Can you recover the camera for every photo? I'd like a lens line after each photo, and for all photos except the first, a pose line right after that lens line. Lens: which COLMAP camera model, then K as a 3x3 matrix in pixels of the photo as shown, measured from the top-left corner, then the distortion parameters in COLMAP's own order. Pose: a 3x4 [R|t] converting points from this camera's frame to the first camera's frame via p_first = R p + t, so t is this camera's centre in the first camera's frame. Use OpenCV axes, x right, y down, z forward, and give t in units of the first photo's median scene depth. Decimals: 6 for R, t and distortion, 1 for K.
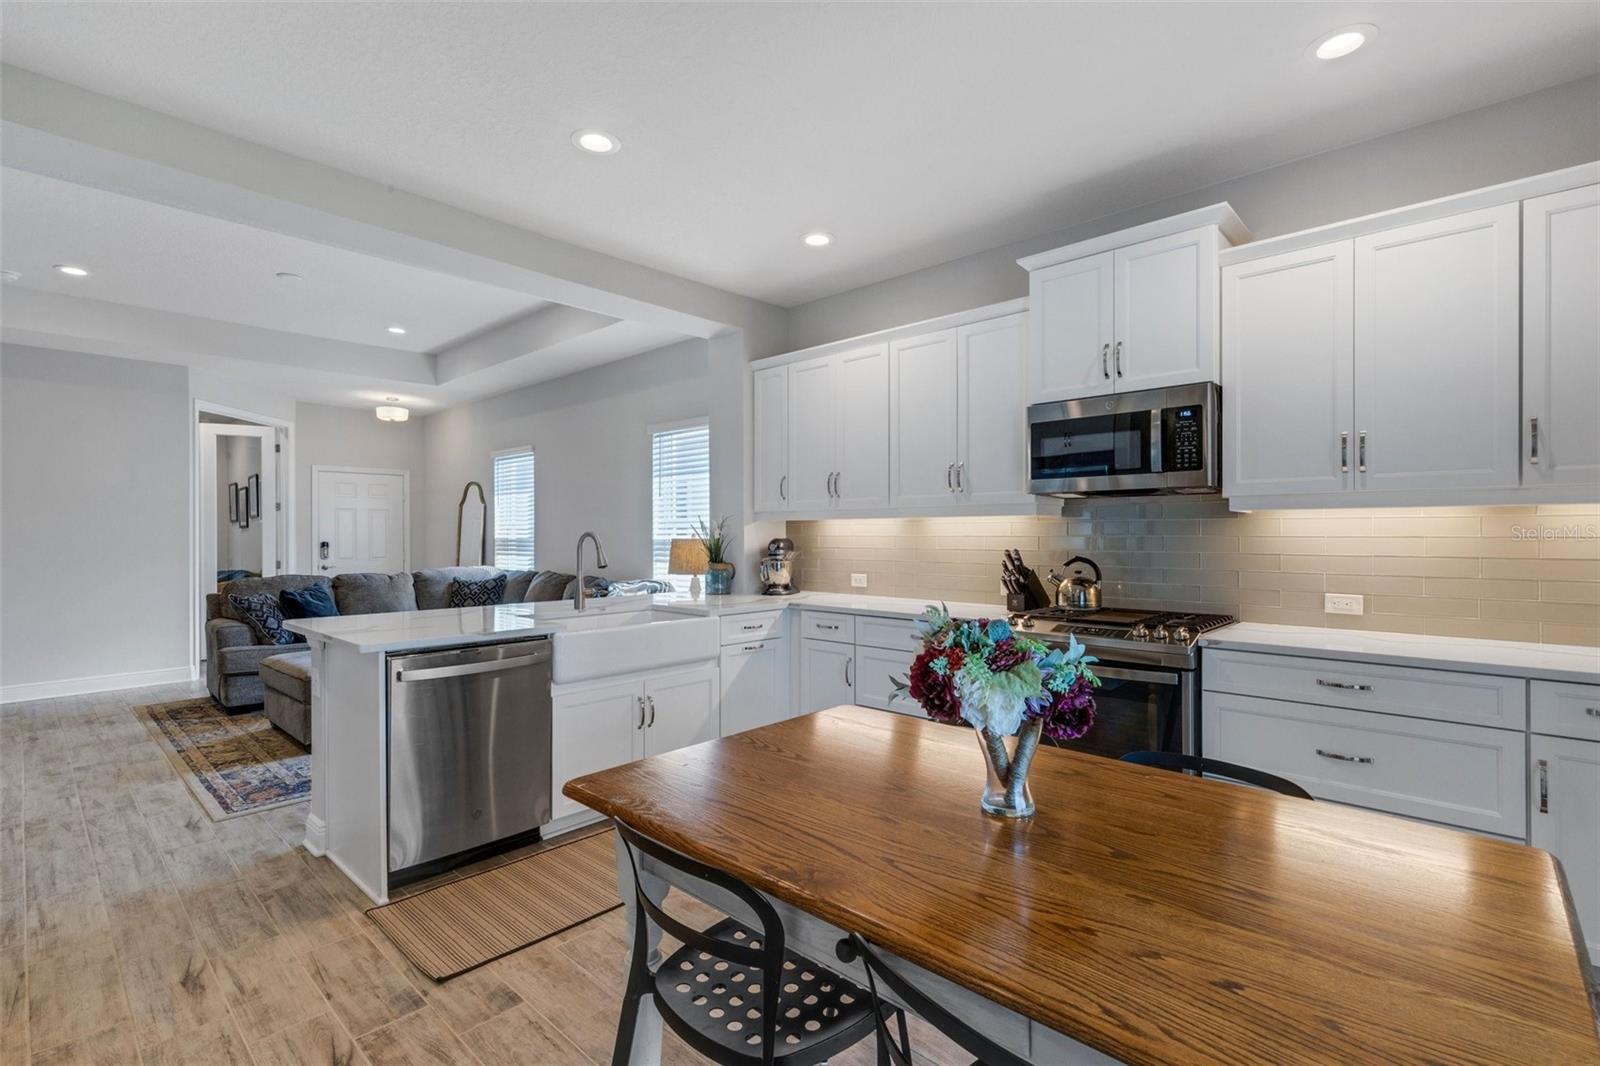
lens RADIAL K [[731.5, 0, 802.8], [0, 731.5, 538.1], [0, 0, 1]] dist [0.000641, 0.000614]
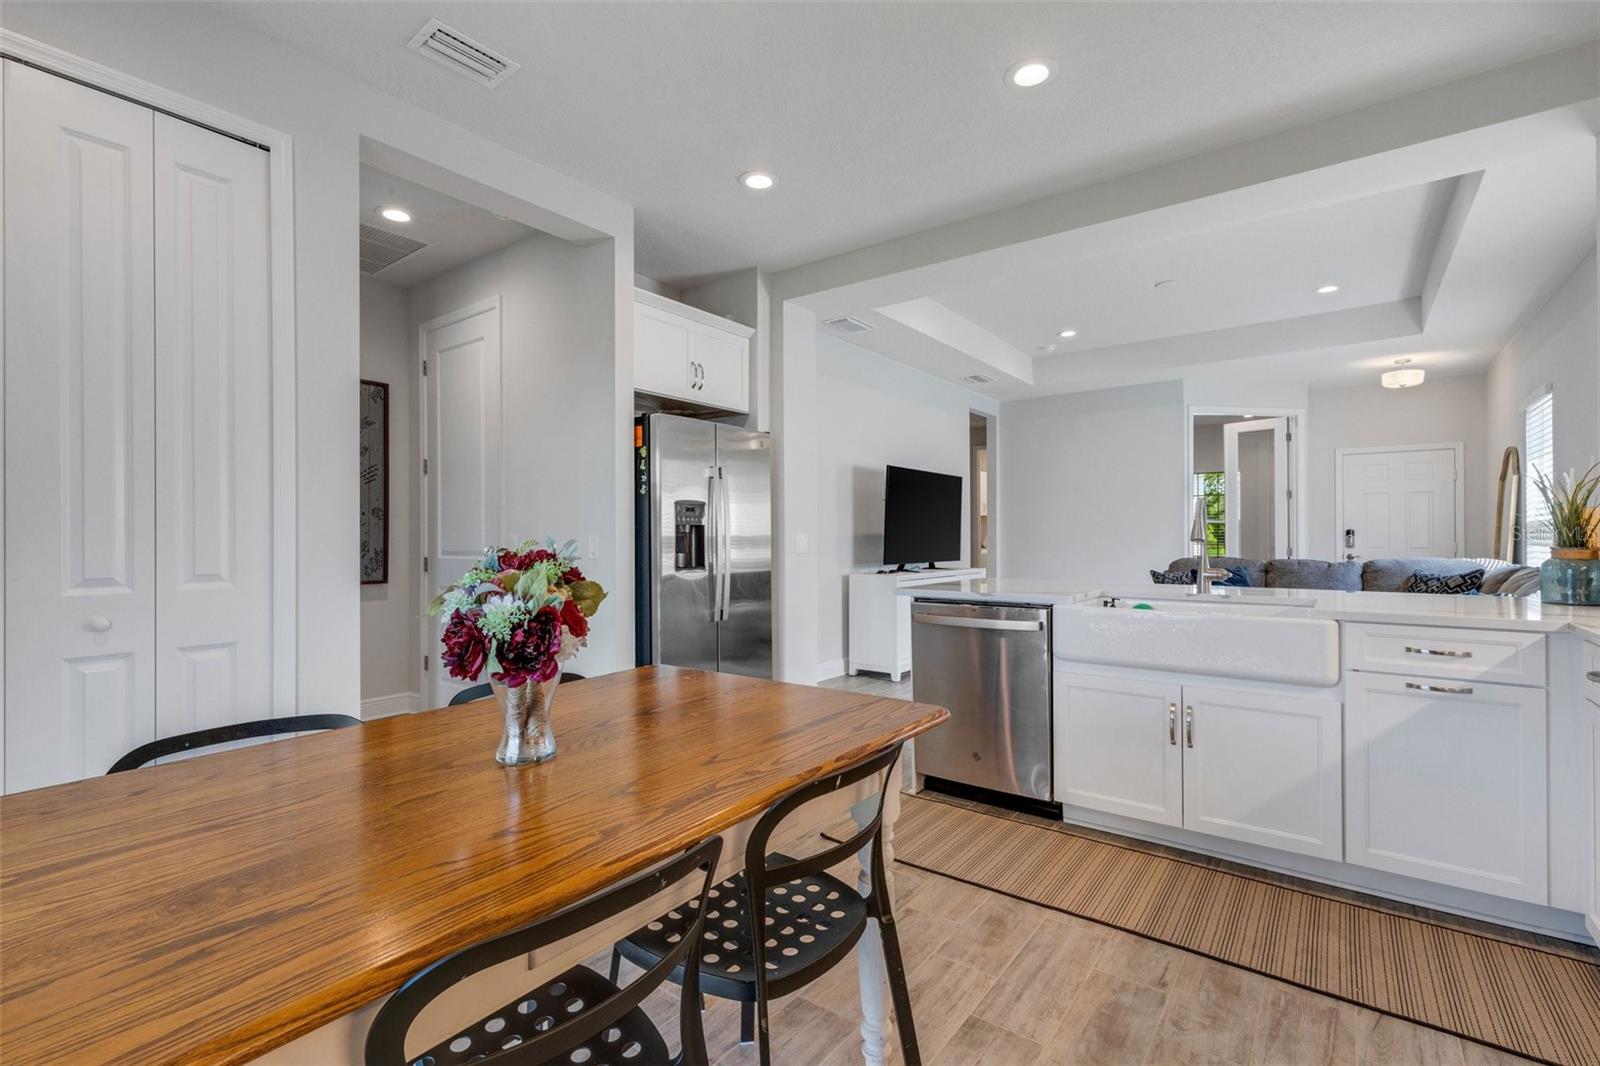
lens RADIAL K [[723.6, 0, 802.0], [0, 723.6, 534.8], [0, 0, 1]] dist [0.002432, 0.000179]
pose [[0.105170, 0.000571, -0.994454, 0.327275], [-0.003450, 0.999994, 0.000210, 0.023620], [0.994448, 0.003408, 0.105172, 0.334377]]
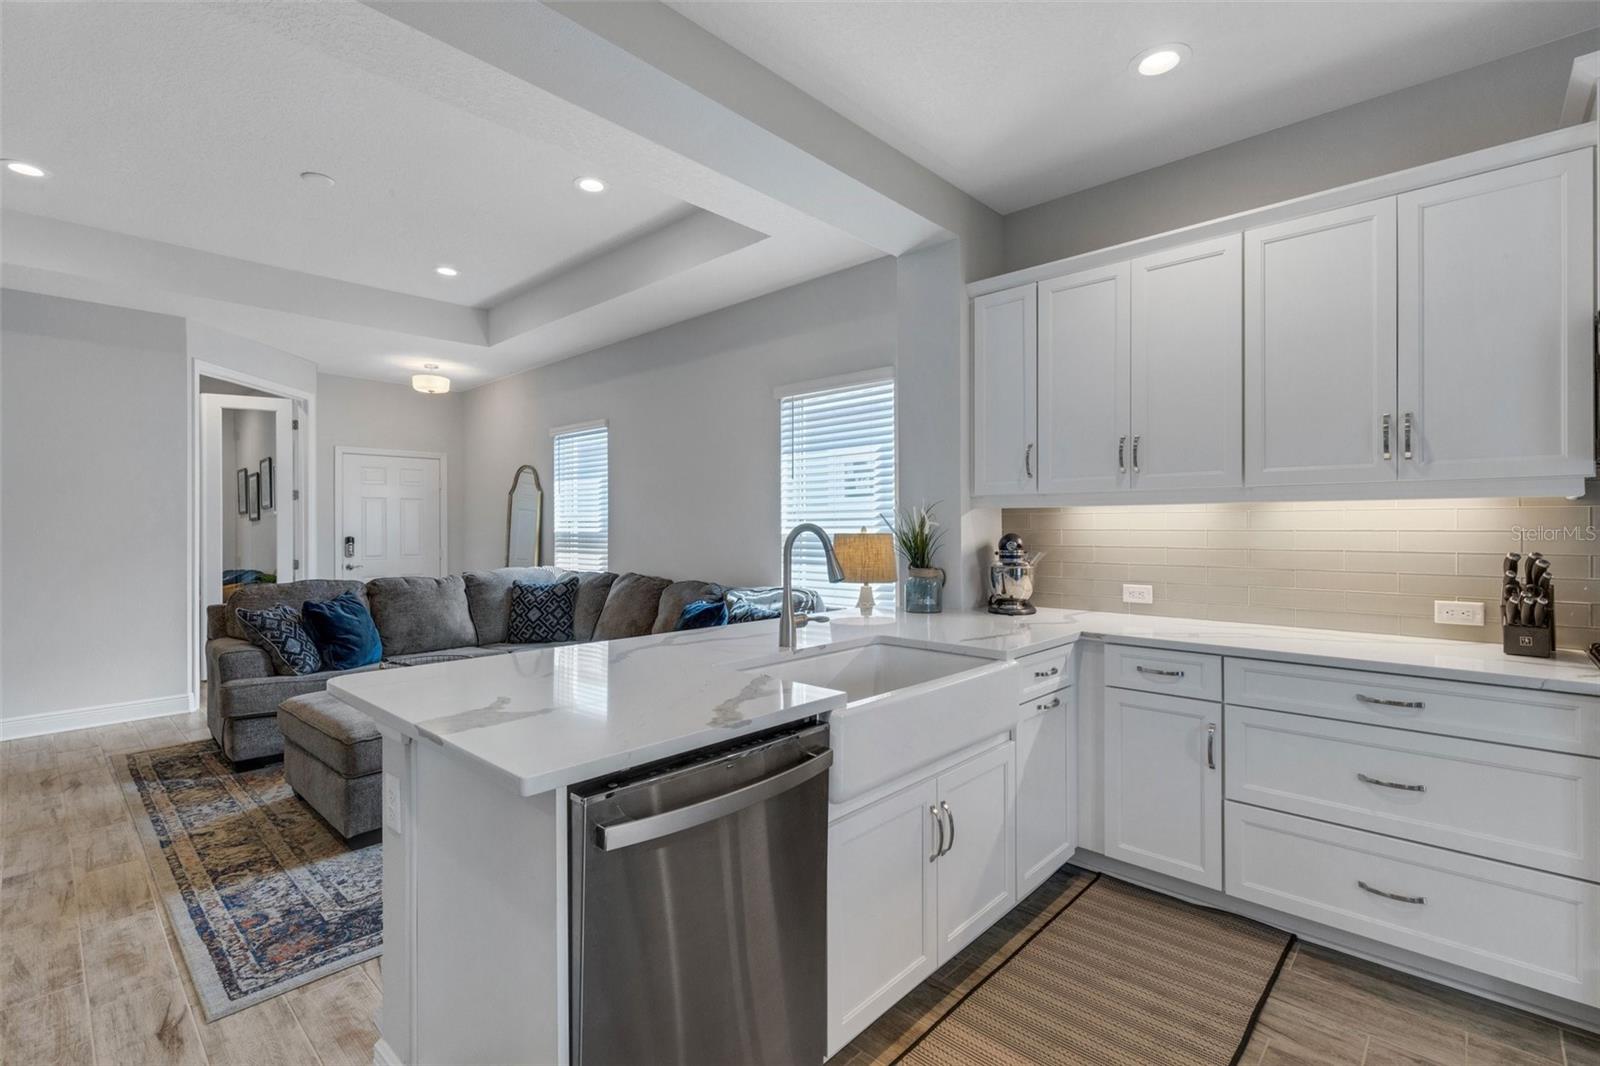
lens RADIAL K [[727.1, 0, 800.3], [0, 727.1, 528.0], [0, 0, 1]] dist [0.004148, 0.000168]
pose [[0.999967, -0.001458, -0.008041, -0.206692], [0.001434, 0.999994, -0.003068, -0.002646], [0.008046, 0.003056, 0.999963, 0.266274]]
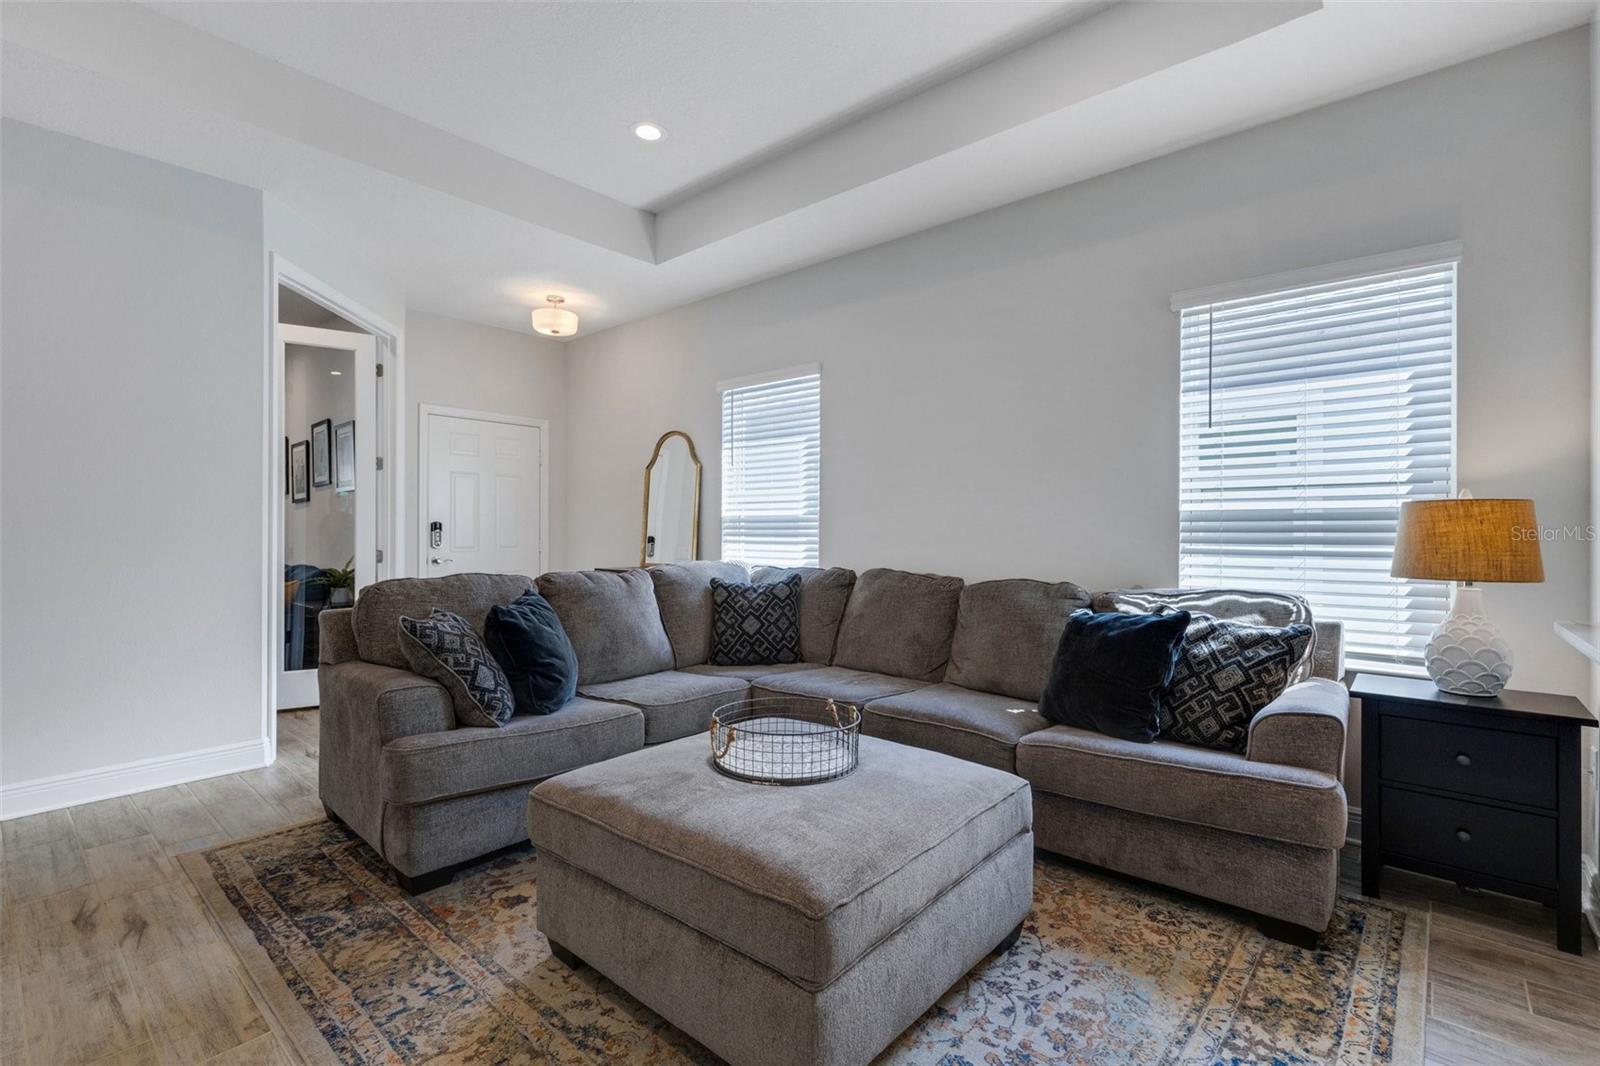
lens RADIAL K [[723.6, 0, 802.0], [0, 723.6, 534.8], [0, 0, 1]] dist [0.002432, 0.000179]
pose [[0.999551, 0.006778, 0.029176, -0.568740], [-0.006724, 0.999975, -0.001971, 0.026020], [-0.029189, 0.001774, 0.999572, 0.563780]]
